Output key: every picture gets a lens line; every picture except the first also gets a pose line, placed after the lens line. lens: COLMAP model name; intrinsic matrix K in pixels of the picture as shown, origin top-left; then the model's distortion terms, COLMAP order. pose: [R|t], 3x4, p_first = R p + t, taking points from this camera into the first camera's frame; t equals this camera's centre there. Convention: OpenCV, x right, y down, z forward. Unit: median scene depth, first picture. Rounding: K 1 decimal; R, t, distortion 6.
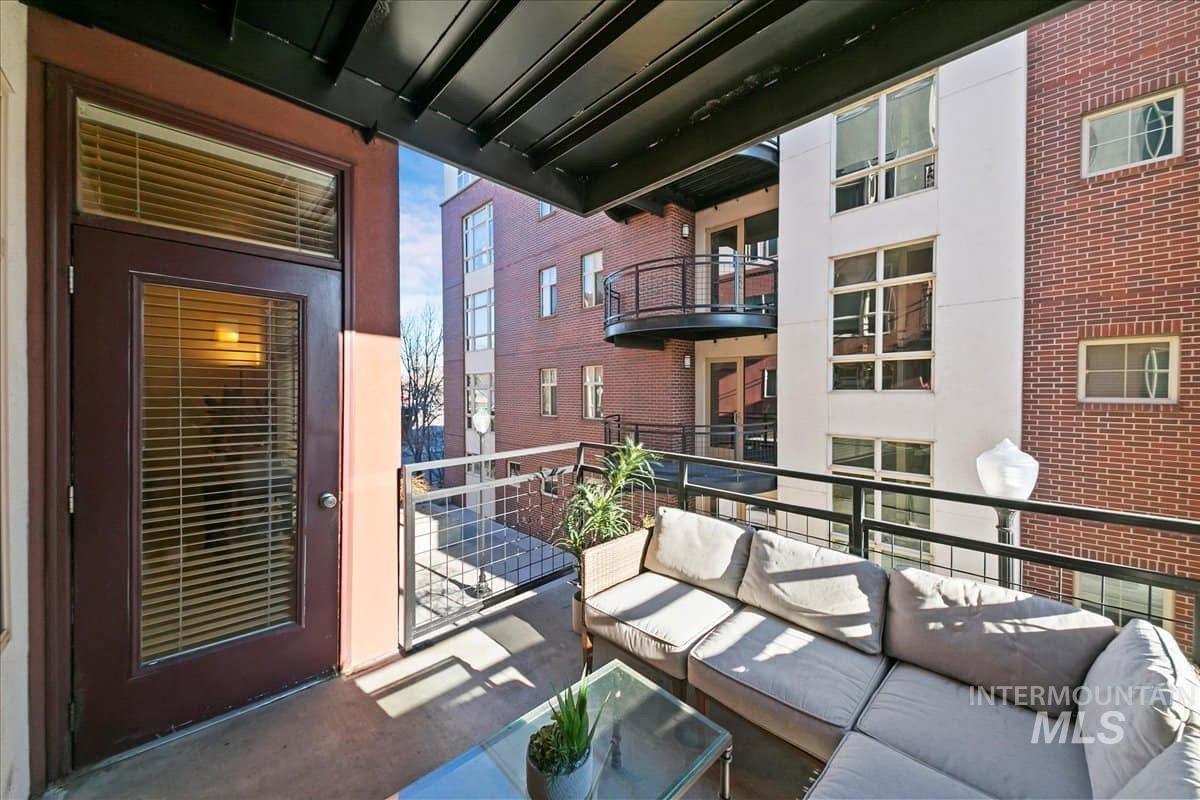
lens RADIAL K [[426.1, 0, 603.5], [0, 426.1, 396.5], [0, 0, 1]] dist [-0.001414, -0.000148]
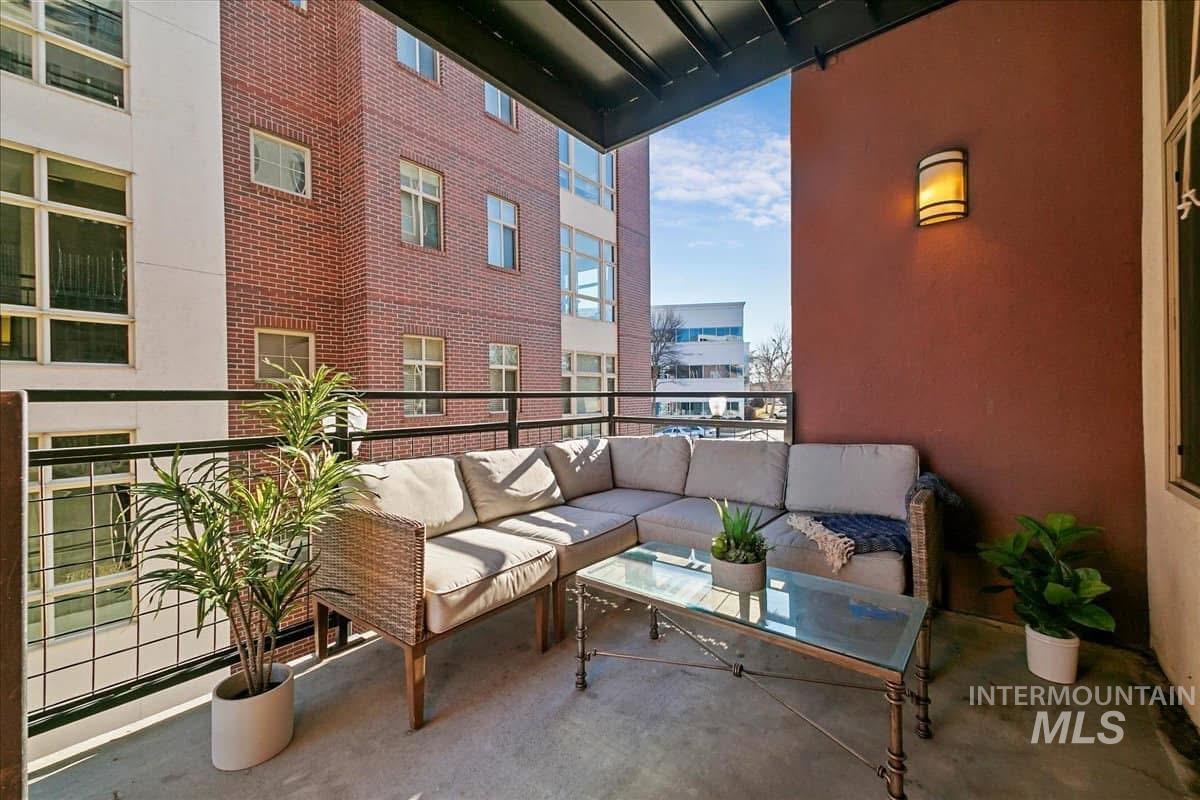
lens RADIAL K [[473.4, 0, 602.2], [0, 473.4, 396.5], [0, 0, 1]] dist [0.000881, -0.000073]
pose [[-0.116282, -0.006657, 0.993194, -0.240967], [0.014812, 0.999855, 0.008436, 0.057572], [-0.993106, 0.015692, -0.116167, 0.260665]]
